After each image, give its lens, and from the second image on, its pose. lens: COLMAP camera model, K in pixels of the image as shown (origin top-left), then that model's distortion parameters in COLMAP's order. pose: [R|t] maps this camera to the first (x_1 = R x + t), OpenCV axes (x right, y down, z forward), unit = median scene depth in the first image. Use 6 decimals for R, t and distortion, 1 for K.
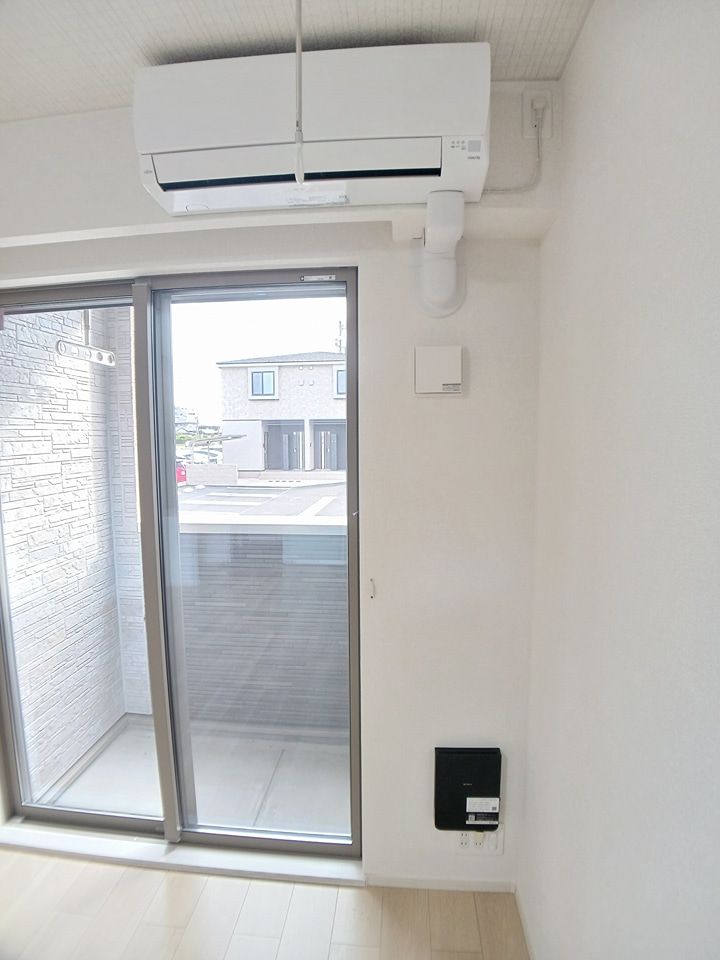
lens RADIAL K [[527.8, 0, 360.0], [0, 527.8, 480.0], [0, 0, 1]] dist [-0.086555, 0.000384]
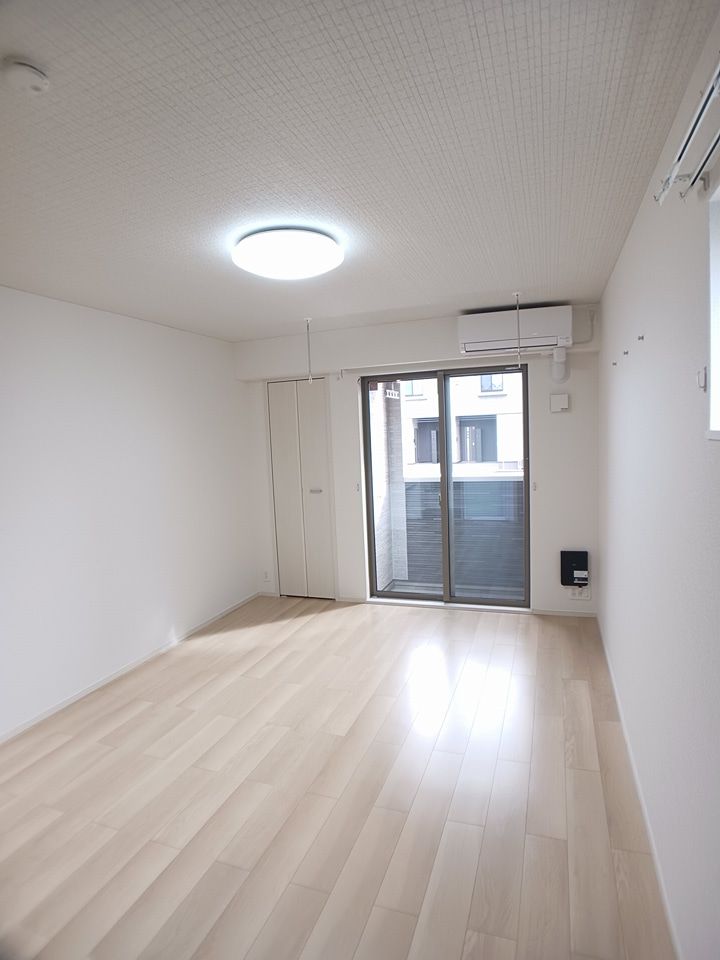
lens RADIAL K [[527.8, 0, 360.0], [0, 527.8, 480.0], [0, 0, 1]] dist [-0.086555, 0.000384]
pose [[0.966643, -0.010904, -0.255897, -0.149495], [0.012680, 0.999906, 0.005292, 0.146848], [0.255815, -0.008361, 0.966690, -1.723824]]
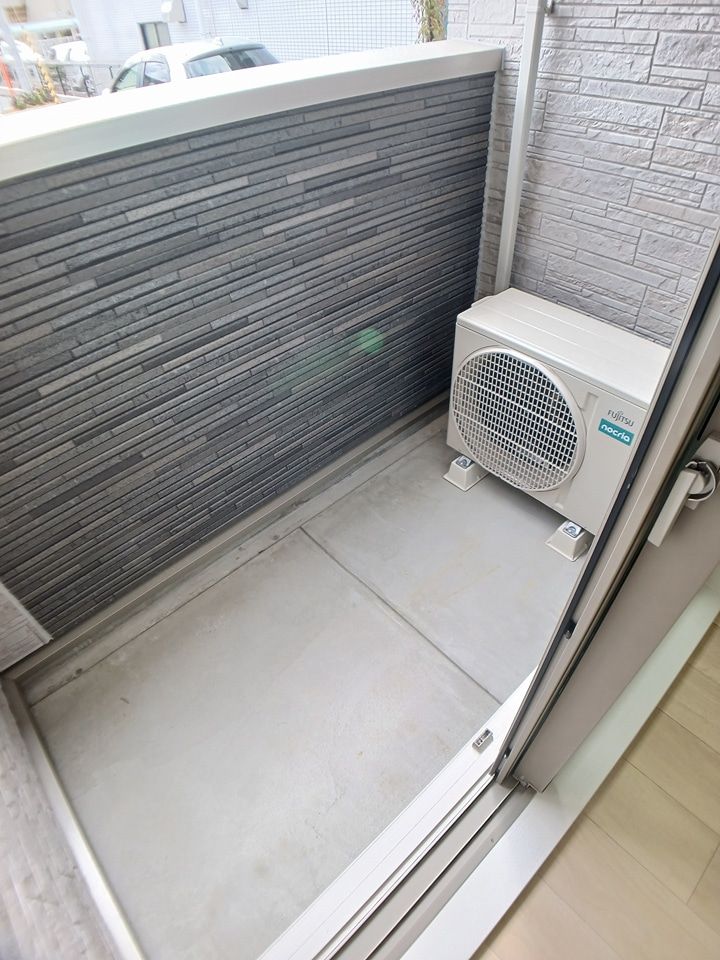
lens RADIAL K [[527.8, 0, 360.0], [0, 527.8, 480.0], [0, 0, 1]] dist [-0.086555, 0.000384]
pose [[0.683696, -0.535931, 0.495317, -0.526448], [0.110637, 0.747008, 0.655545, 0.091898], [-0.721332, -0.393393, 0.570020, 0.828258]]
